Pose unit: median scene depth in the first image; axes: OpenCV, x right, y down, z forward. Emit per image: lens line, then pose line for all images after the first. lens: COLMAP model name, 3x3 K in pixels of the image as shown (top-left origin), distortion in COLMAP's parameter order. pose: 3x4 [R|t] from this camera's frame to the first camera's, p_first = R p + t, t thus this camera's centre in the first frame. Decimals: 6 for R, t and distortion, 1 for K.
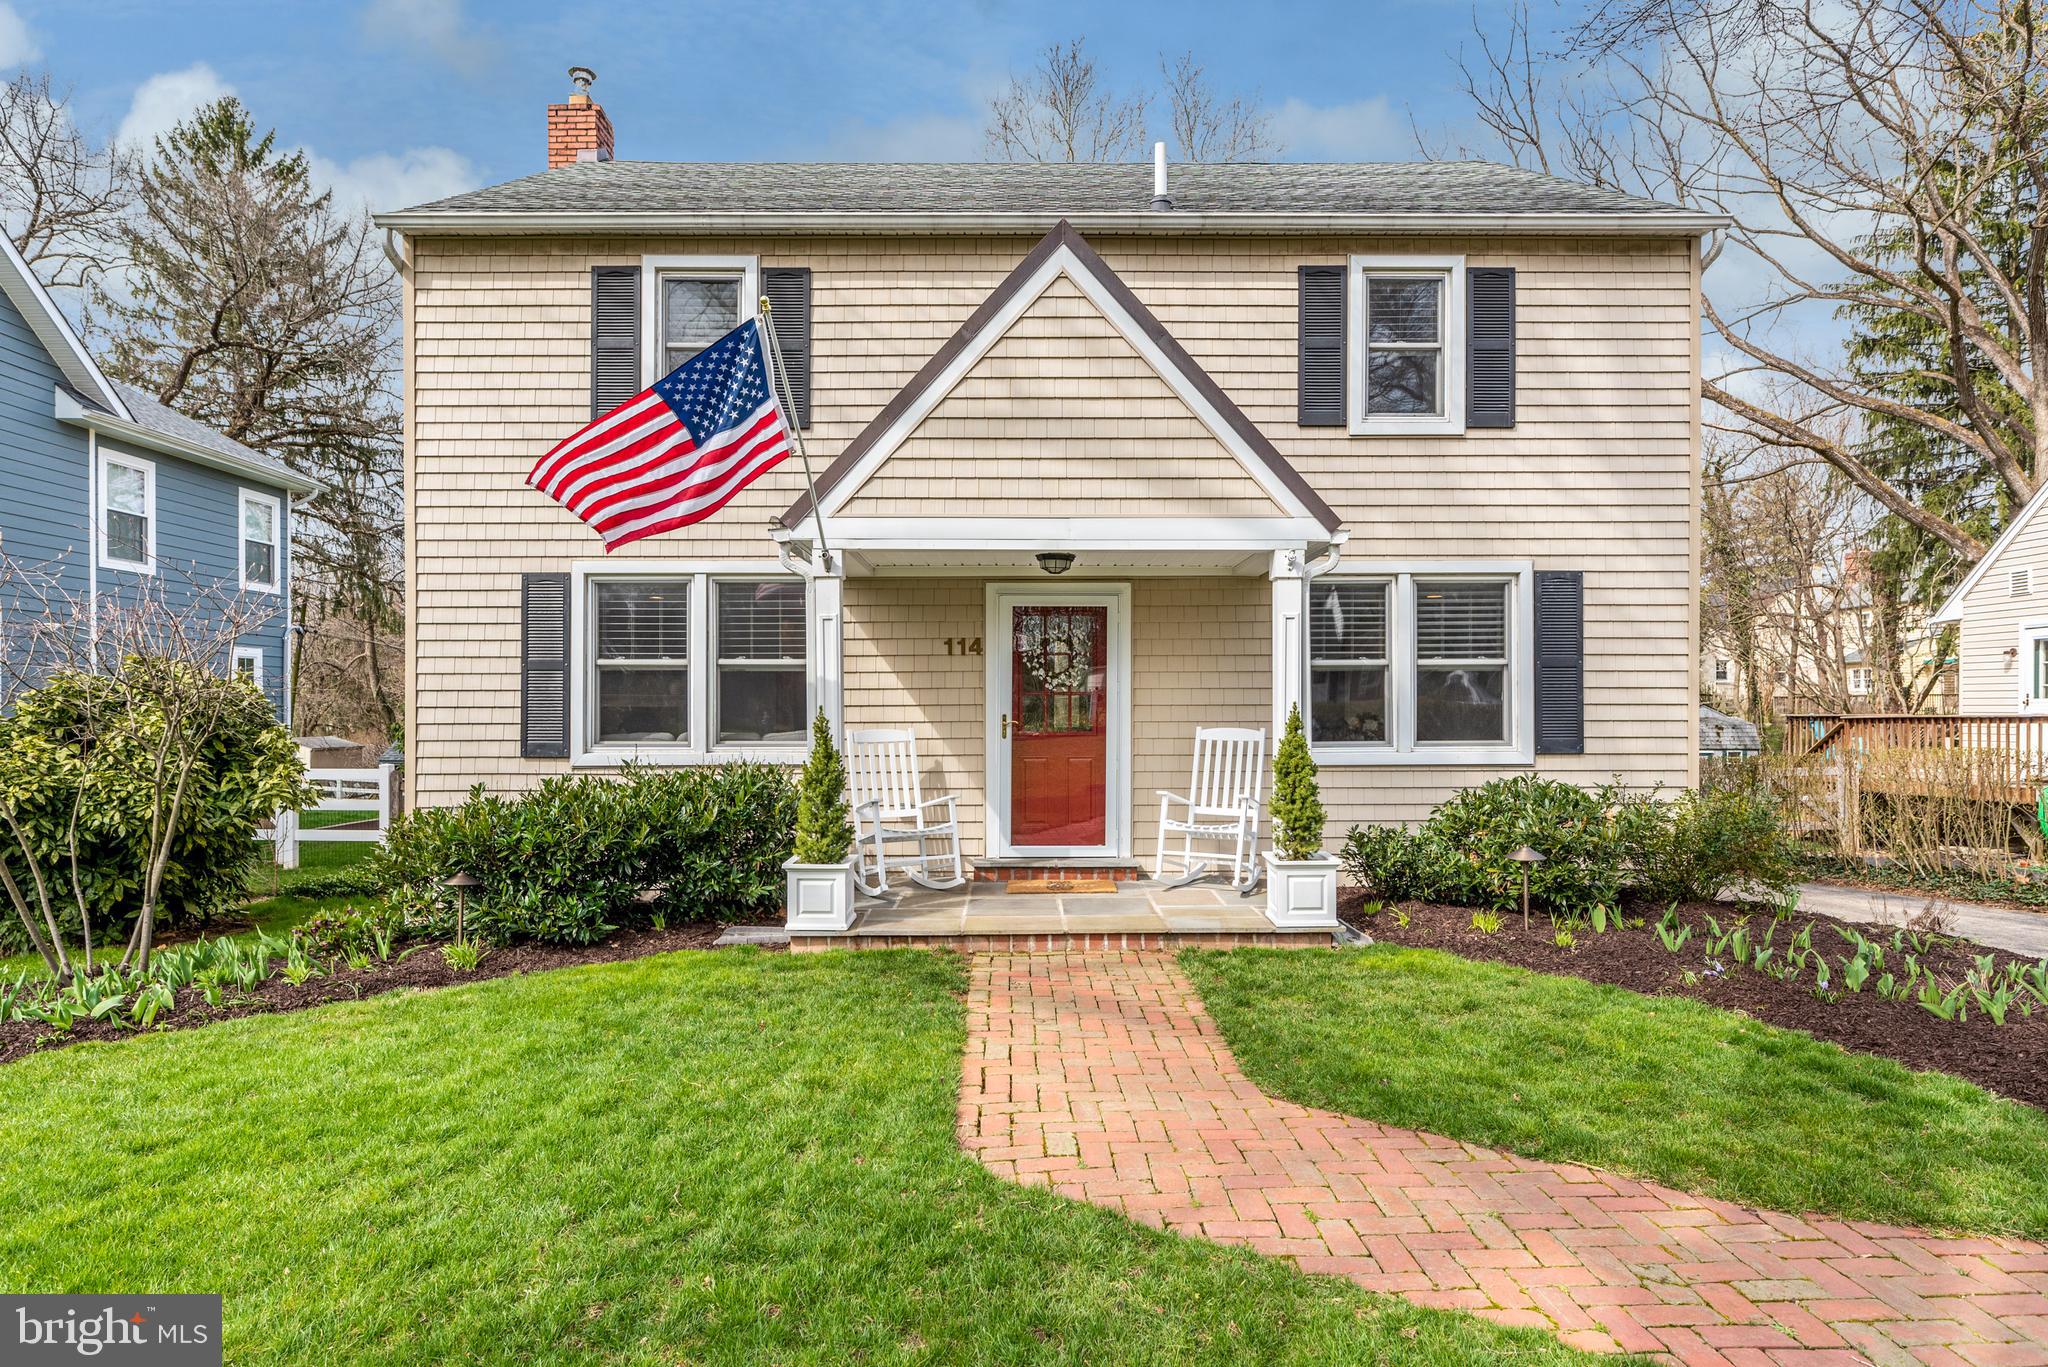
lens RADIAL K [[1182.4, 0, 1015.7], [0, 1182.4, 692.8], [0, 0, 1]] dist [-0.002235, -0.000552]
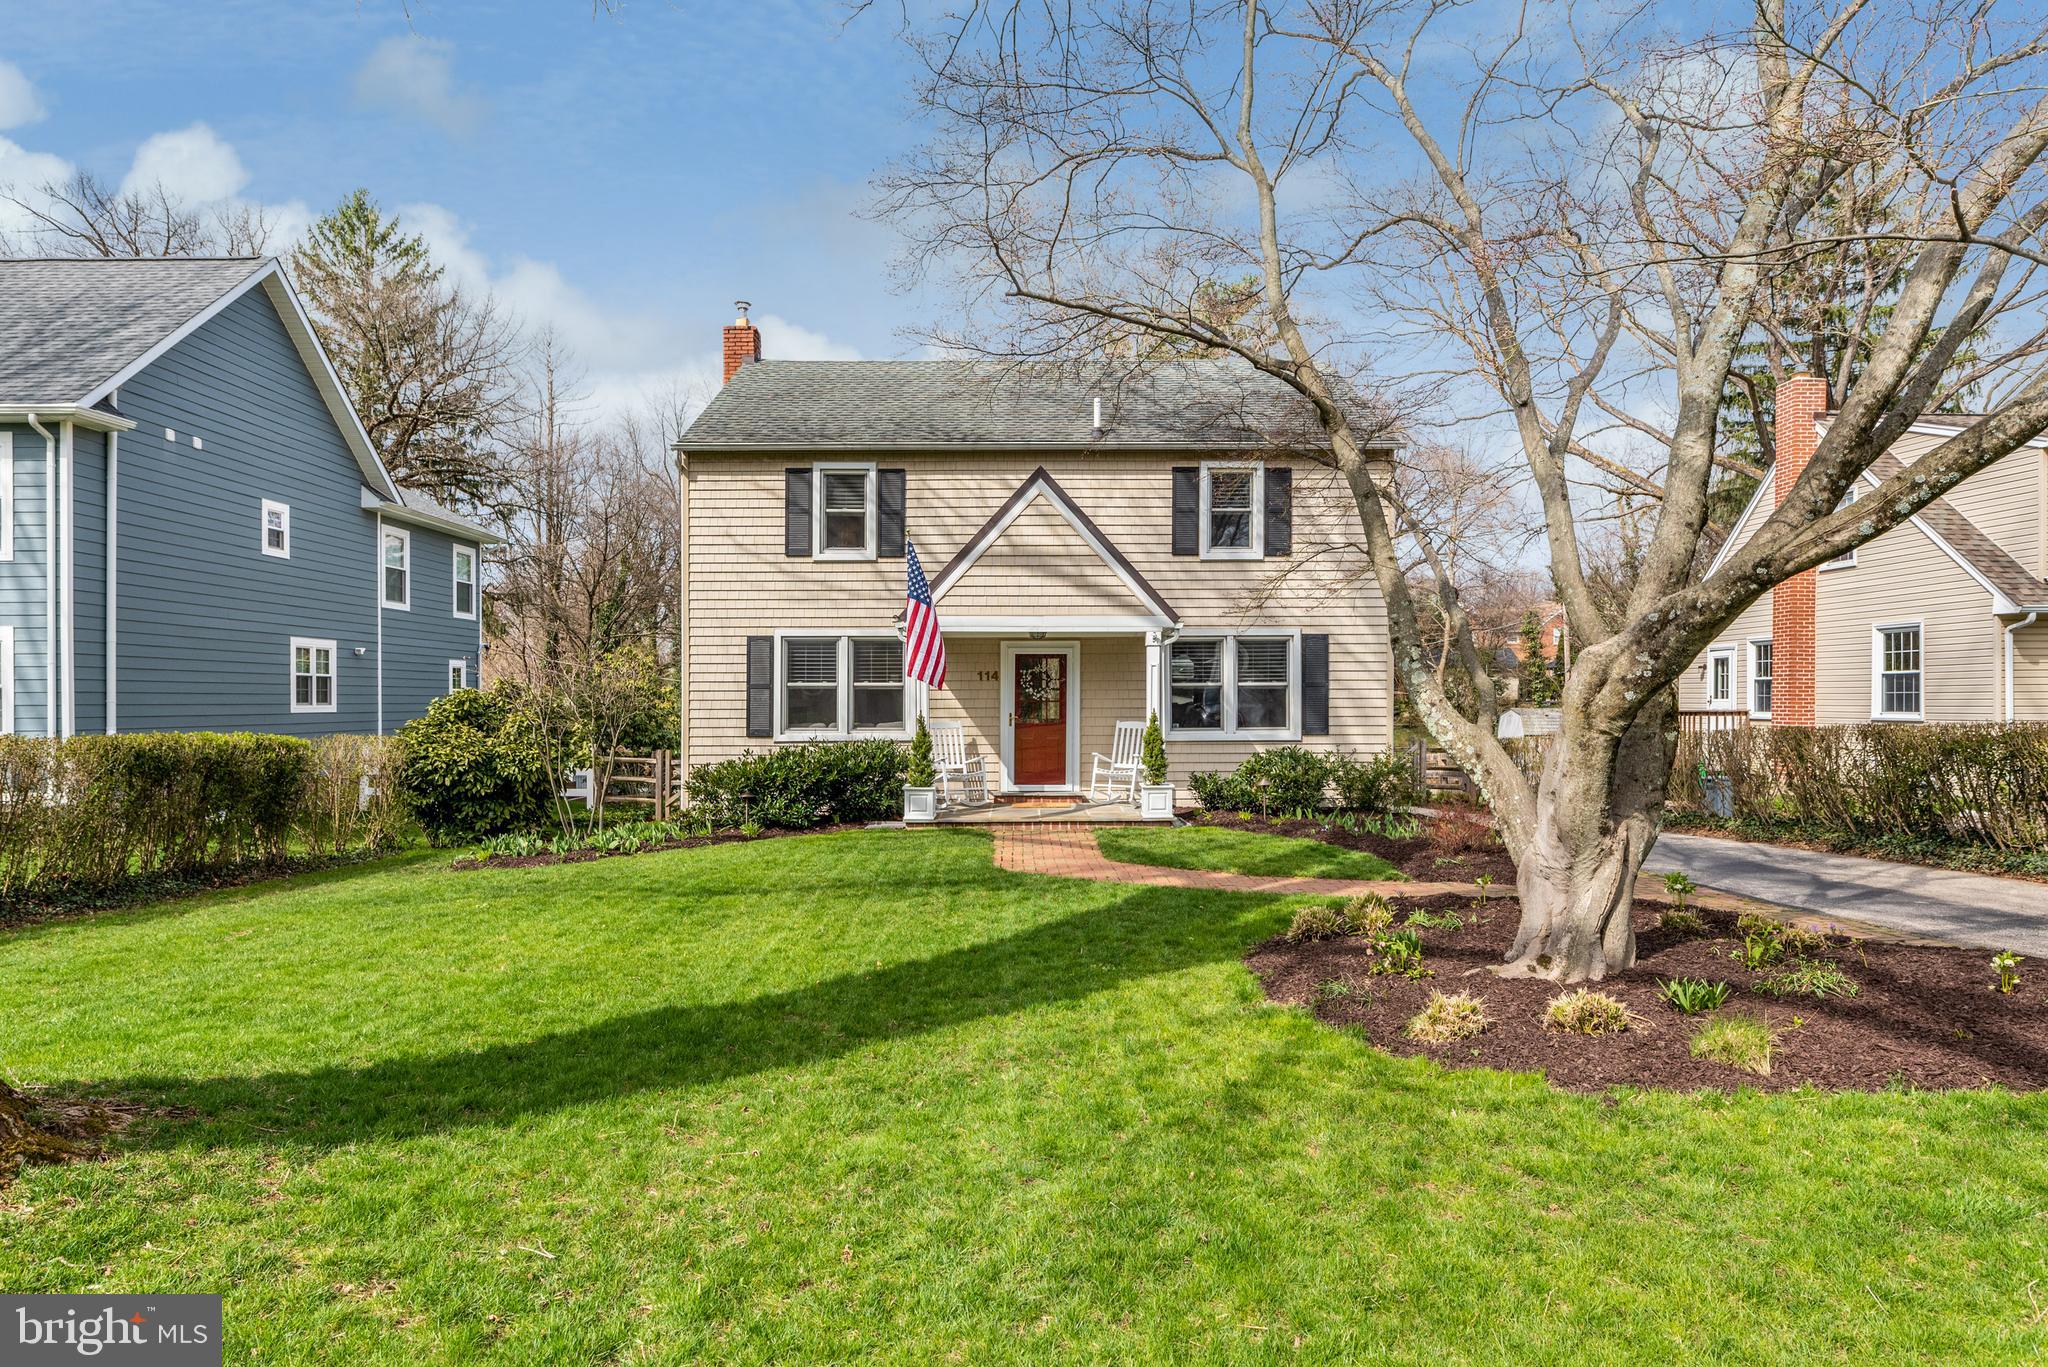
lens RADIAL K [[1182.4, 0, 1015.7], [0, 1182.4, 692.8], [0, 0, 1]] dist [-0.002235, -0.000552]
pose [[0.999977, -0.000498, -0.006805, 0.010461], [0.000564, 0.999953, 0.009684, -0.030652], [0.006800, -0.009688, 0.999930, -0.825714]]
